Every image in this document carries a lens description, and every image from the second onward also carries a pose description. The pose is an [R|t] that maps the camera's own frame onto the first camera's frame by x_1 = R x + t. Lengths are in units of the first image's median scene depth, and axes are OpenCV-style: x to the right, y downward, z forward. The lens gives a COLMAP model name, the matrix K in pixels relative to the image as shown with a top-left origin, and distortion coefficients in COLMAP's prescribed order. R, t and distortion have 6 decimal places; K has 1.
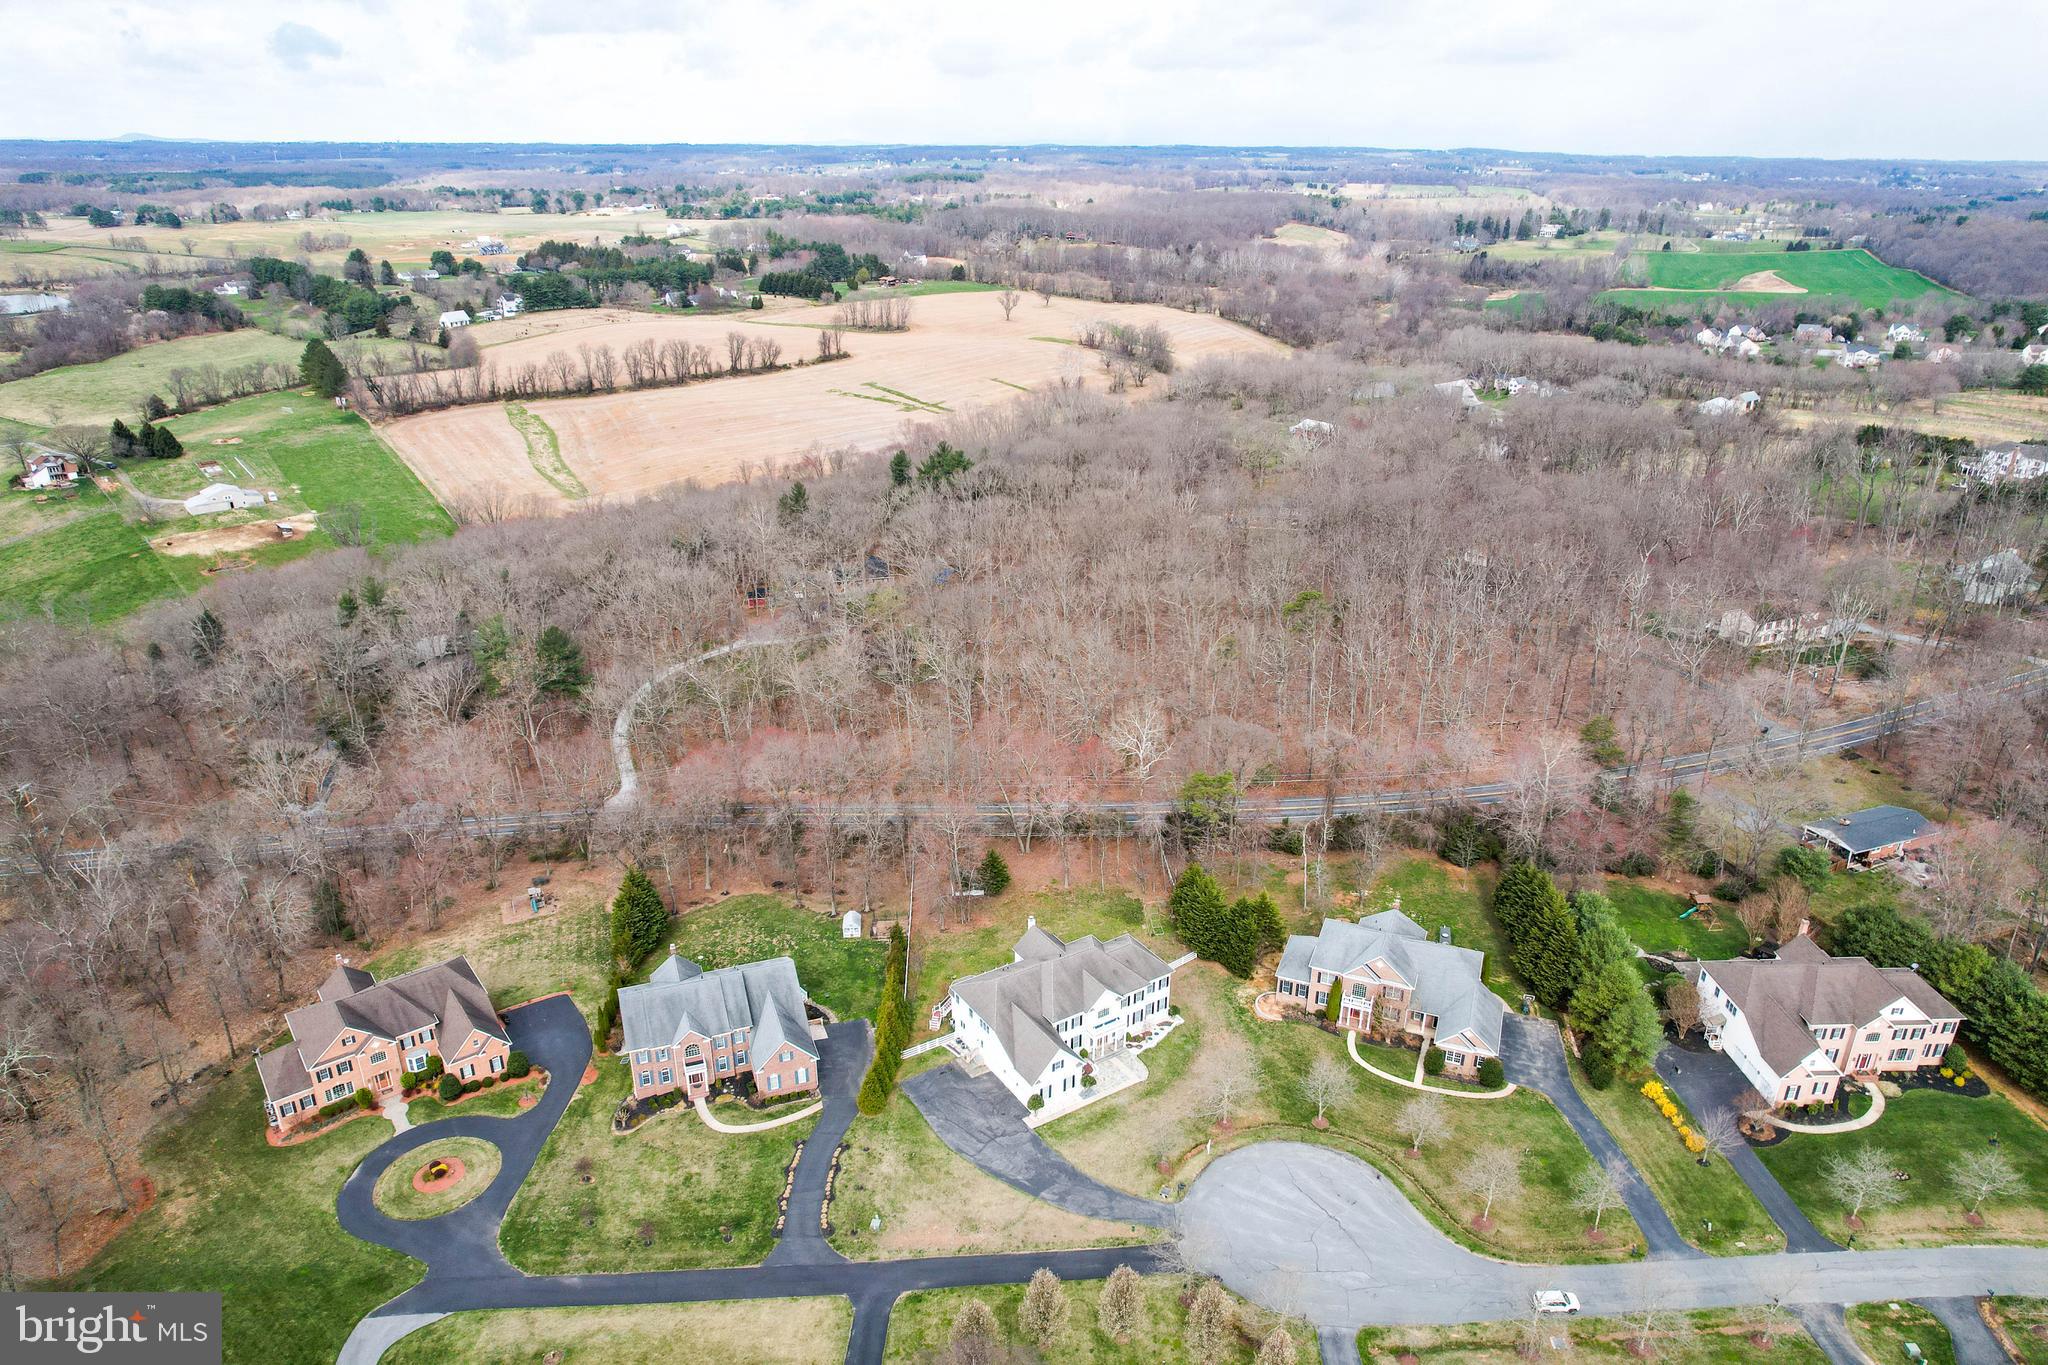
lens RADIAL K [[1312.2, 0, 1034.9], [0, 1312.2, 685.3], [0, 0, 1]] dist [-0.067639, 0.059985]
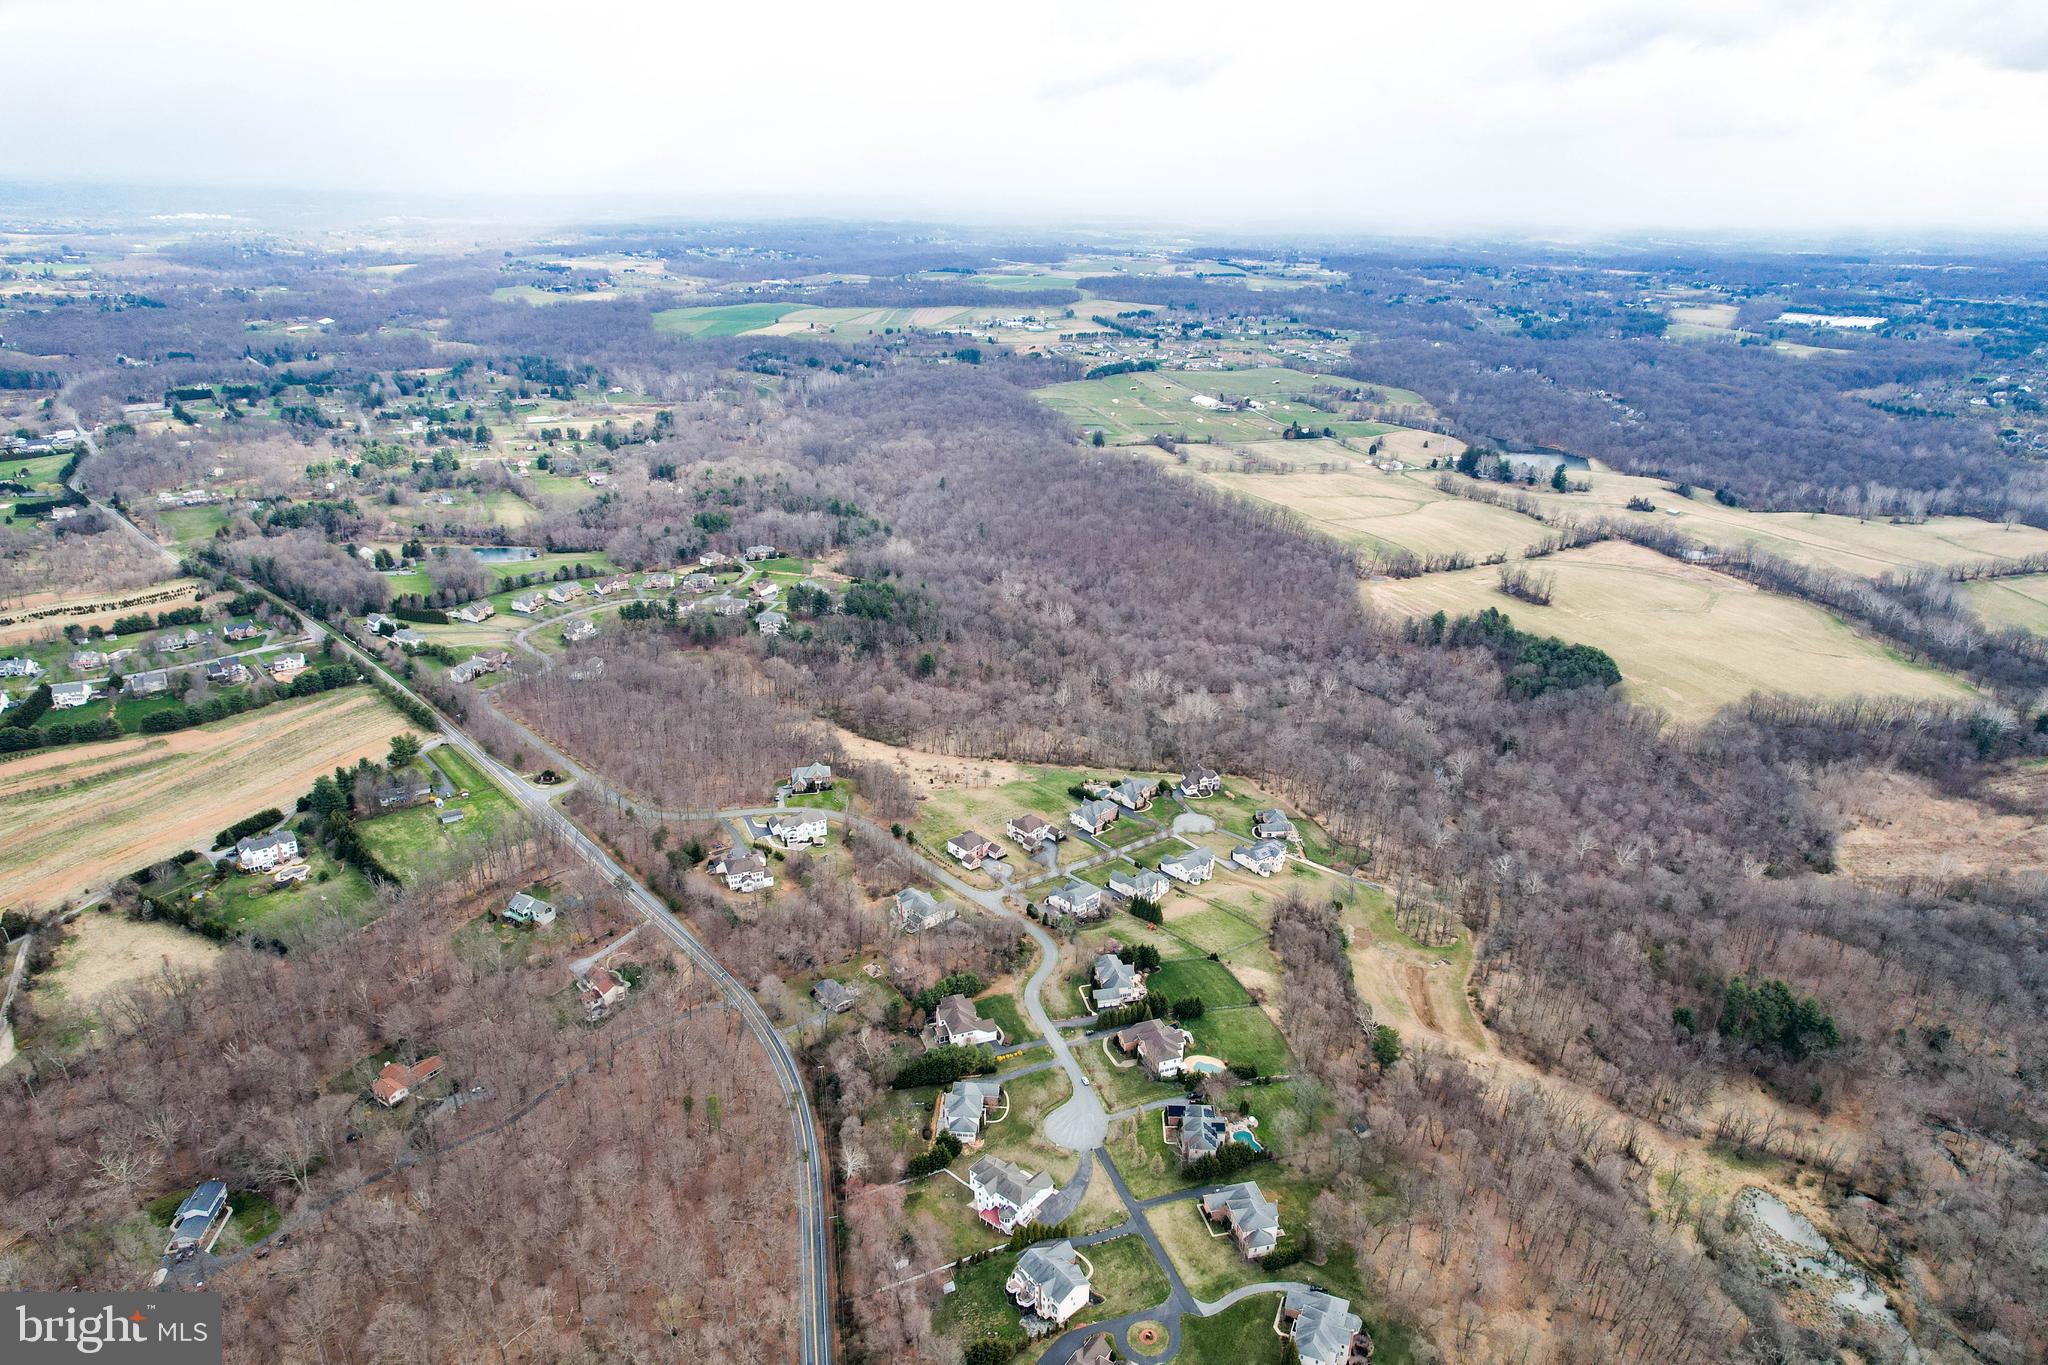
lens RADIAL K [[1312.2, 0, 1036.0], [0, 1312.2, 677.2], [0, 0, 1]] dist [-0.067639, 0.059985]
pose [[-0.311957, -0.356275, 0.880767, -2.053084], [0.348605, 0.819451, 0.454944, -1.883647], [-0.883831, 0.448963, -0.131434, 0.823995]]
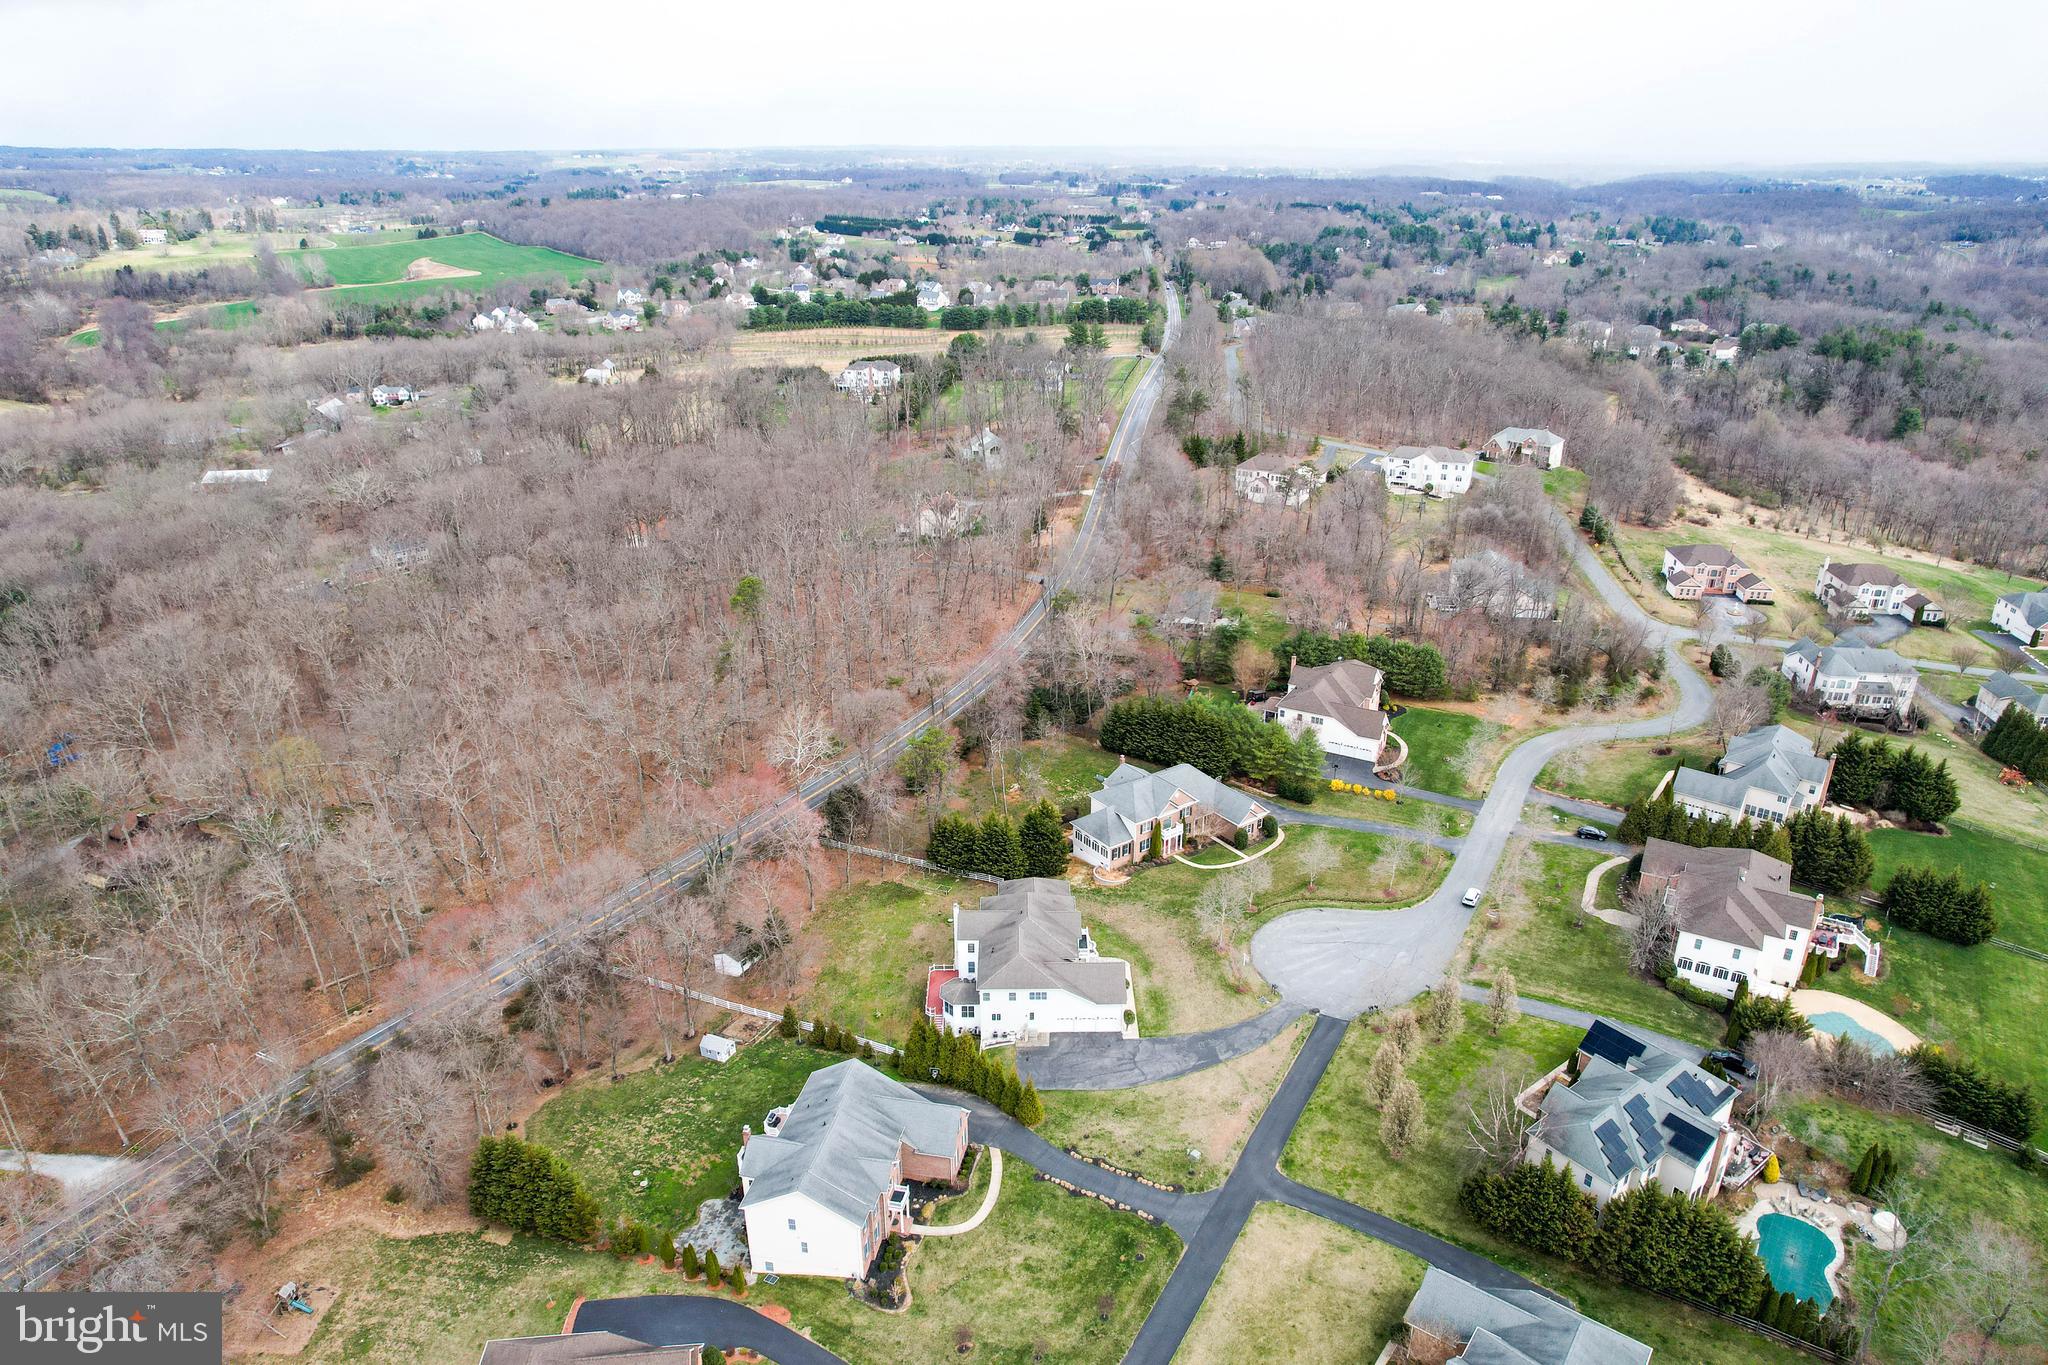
lens RADIAL K [[1312.2, 0, 1036.8], [0, 1312.2, 685.0], [0, 0, 1]] dist [-0.067639, 0.059985]
pose [[0.530252, -0.333476, 0.779504, -0.737709], [0.329412, 0.928200, 0.173008, -0.143373], [-0.781230, 0.165040, 0.602031, 0.319449]]
